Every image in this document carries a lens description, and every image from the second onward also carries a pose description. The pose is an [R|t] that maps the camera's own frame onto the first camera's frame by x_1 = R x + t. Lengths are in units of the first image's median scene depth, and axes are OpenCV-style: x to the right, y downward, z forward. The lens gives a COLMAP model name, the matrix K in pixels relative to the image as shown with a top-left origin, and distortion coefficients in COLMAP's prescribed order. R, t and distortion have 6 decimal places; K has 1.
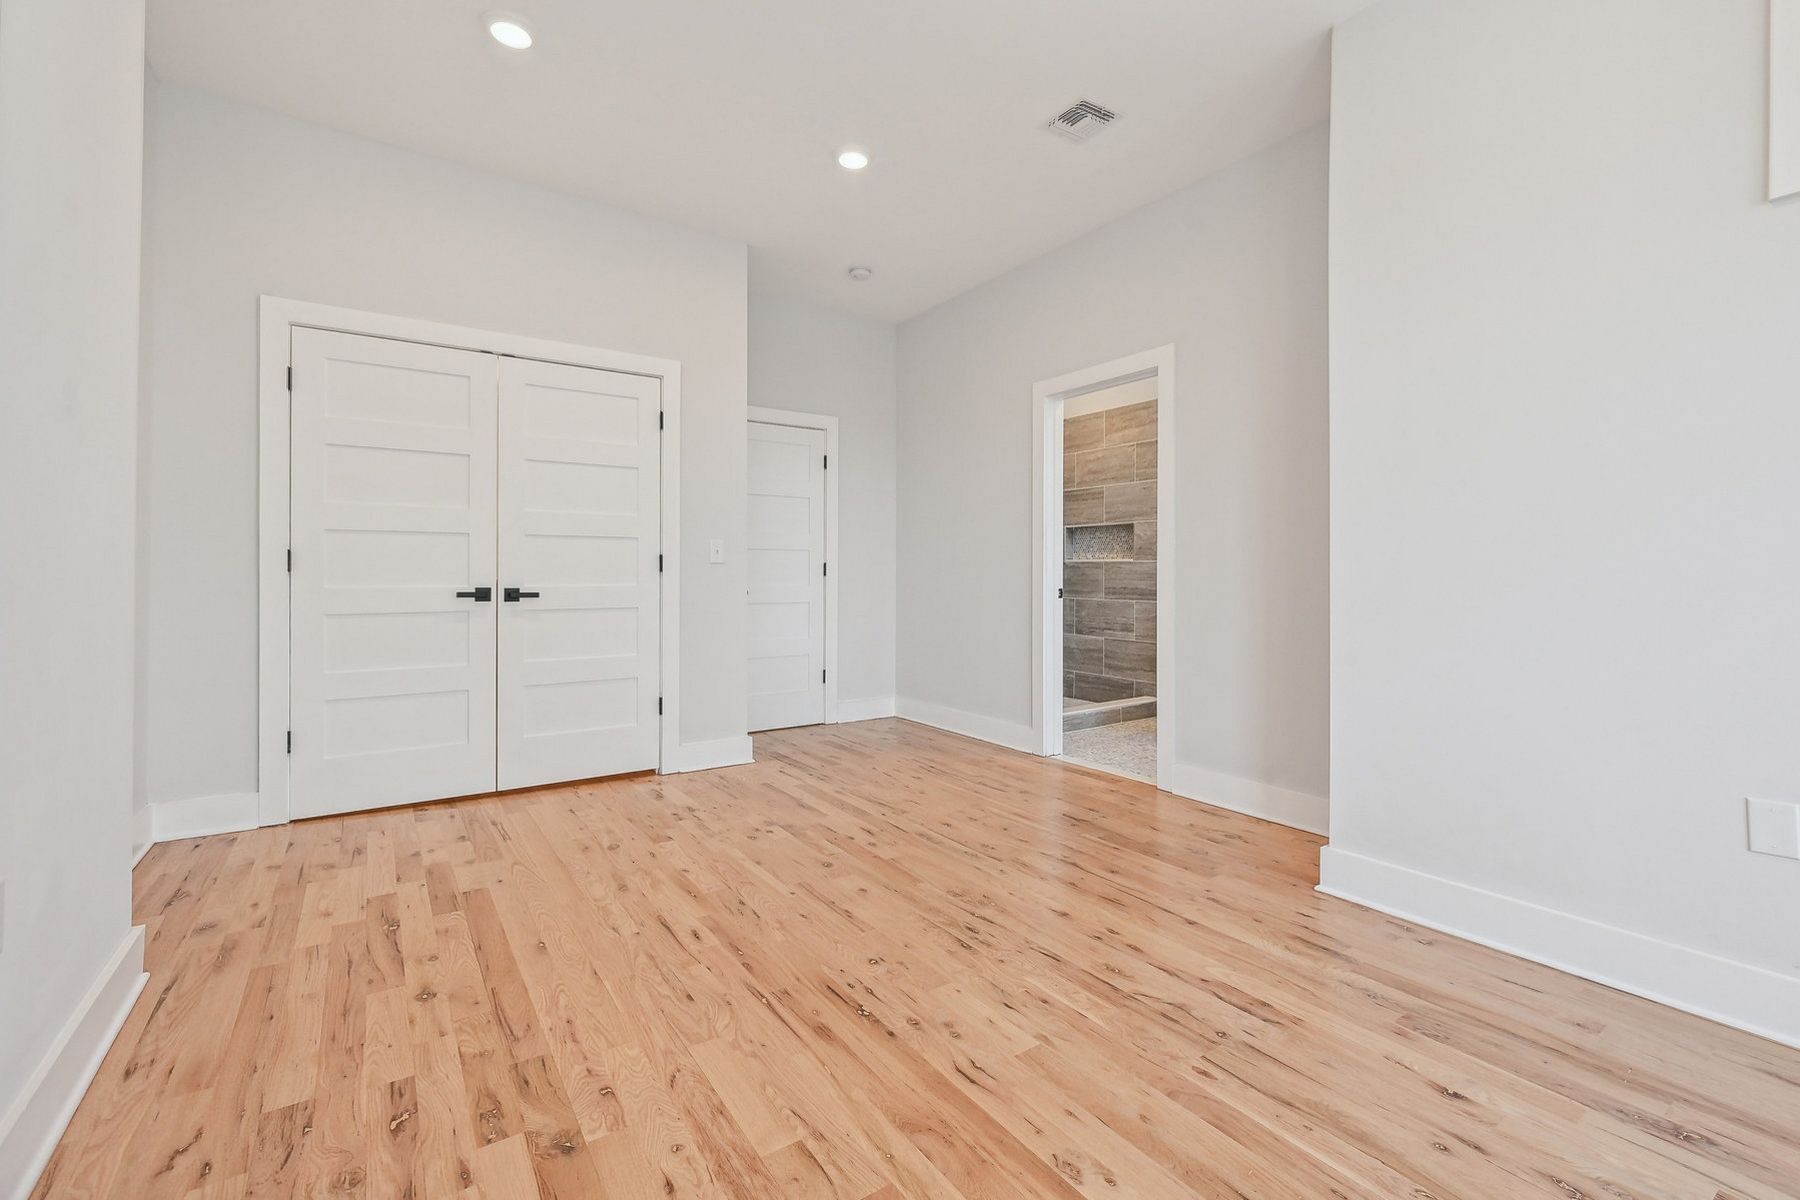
lens RADIAL K [[771.4, 0, 892.8], [0, 771.4, 563.7], [0, 0, 1]] dist [-0.001190, 0.000172]
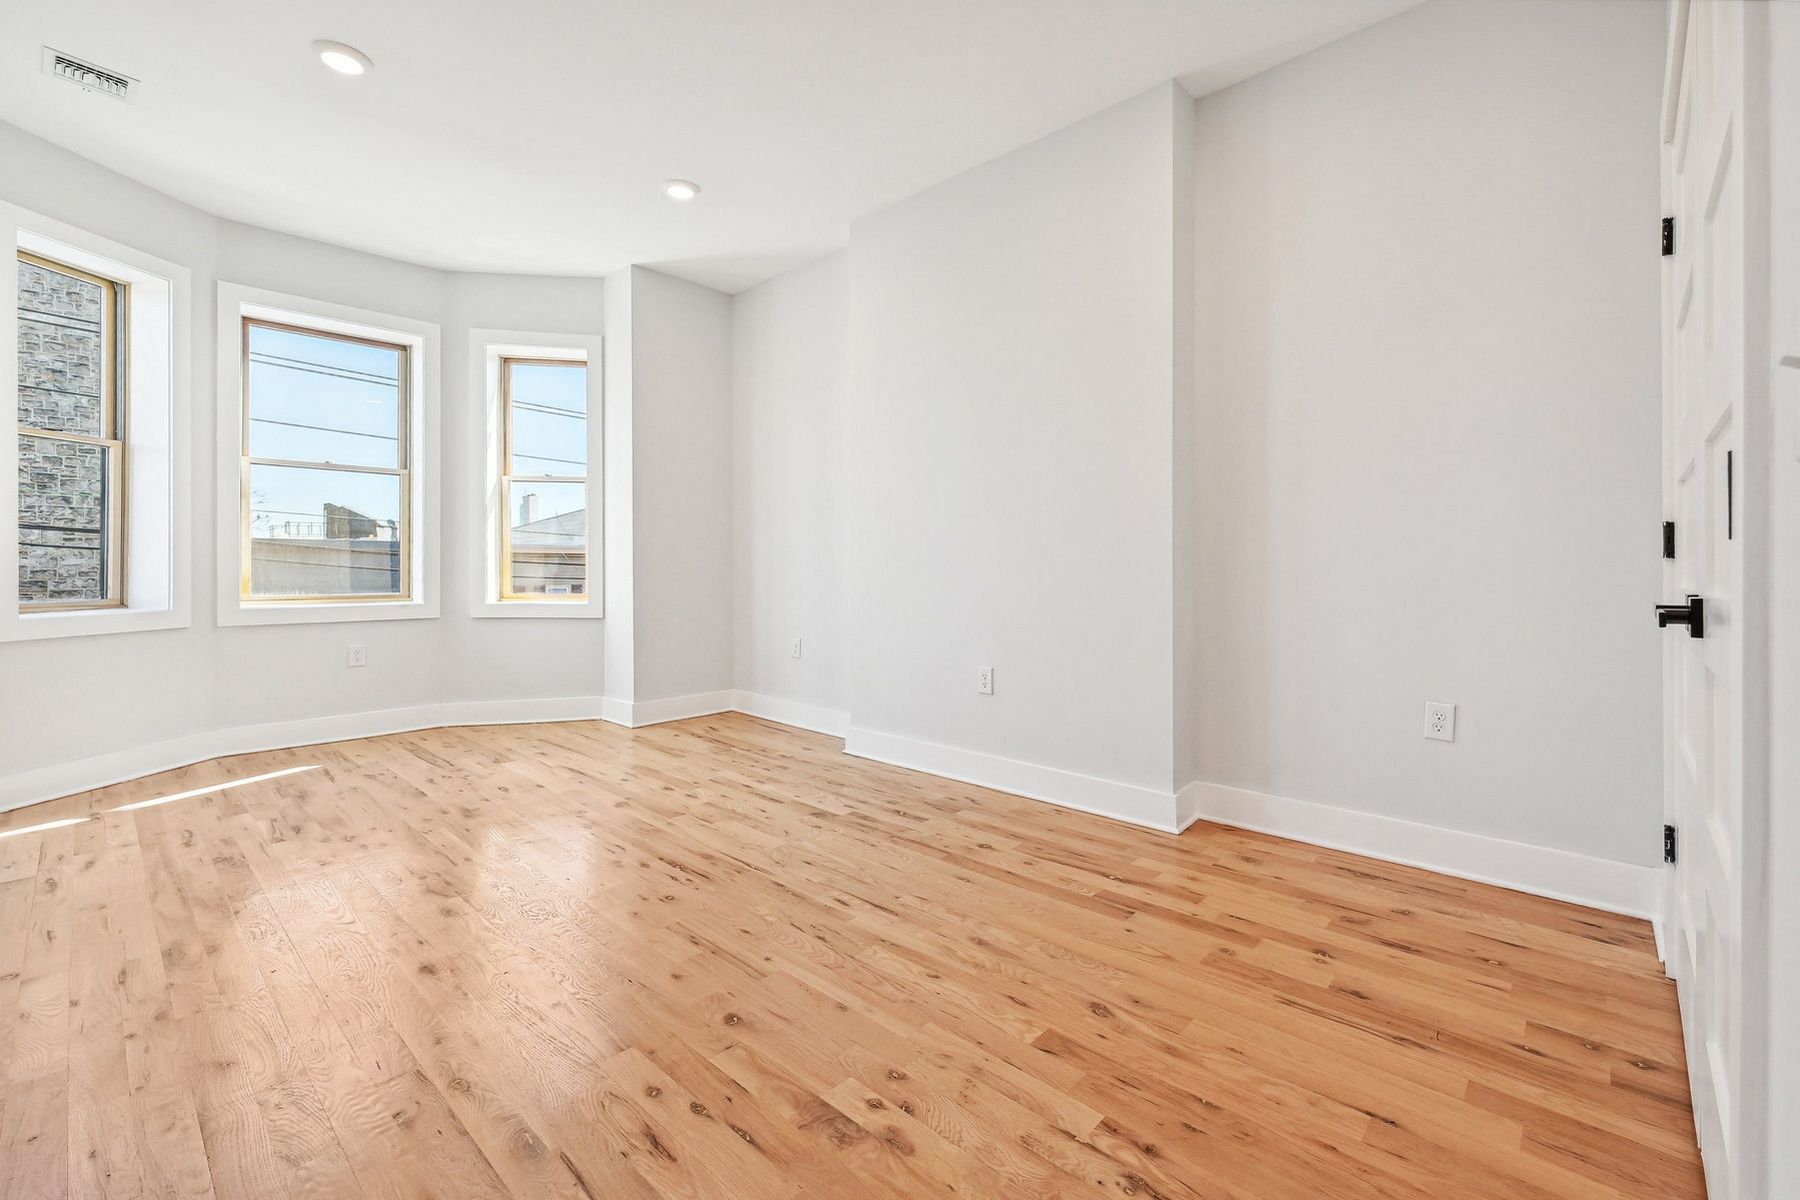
lens RADIAL K [[771.4, 0, 892.8], [0, 771.4, 563.7], [0, 0, 1]] dist [-0.001190, 0.000172]
pose [[-0.976690, -0.004752, -0.214602, -0.084554], [-0.001069, 0.999850, -0.017277, 0.032138], [0.214652, -0.016645, -0.976549, 1.847540]]
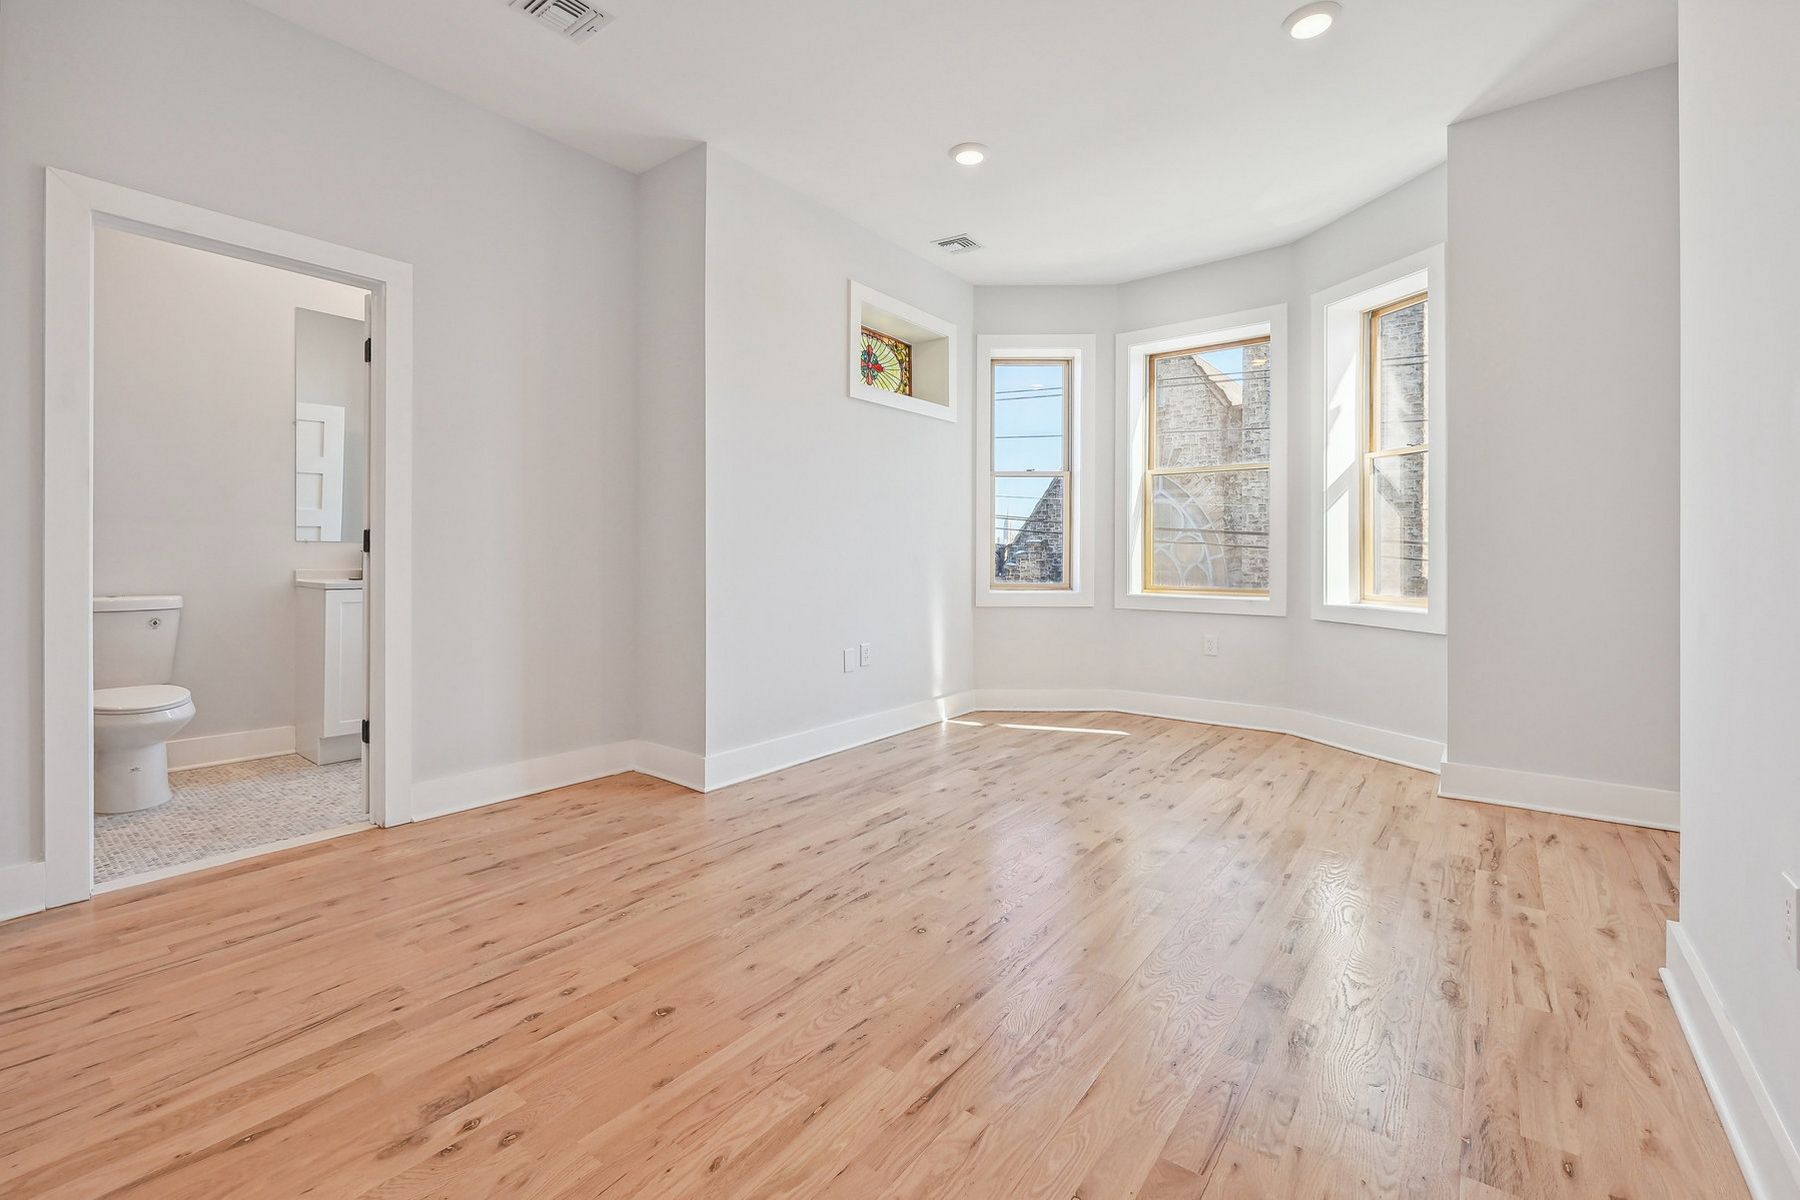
lens RADIAL K [[771.4, 0, 892.8], [0, 771.4, 563.7], [0, 0, 1]] dist [-0.001190, 0.000172]
pose [[-0.310287, -0.012950, 0.950555, -0.830599], [-0.019047, 0.999791, 0.007404, 0.014514], [-0.950452, -0.015808, -0.310469, 1.146172]]
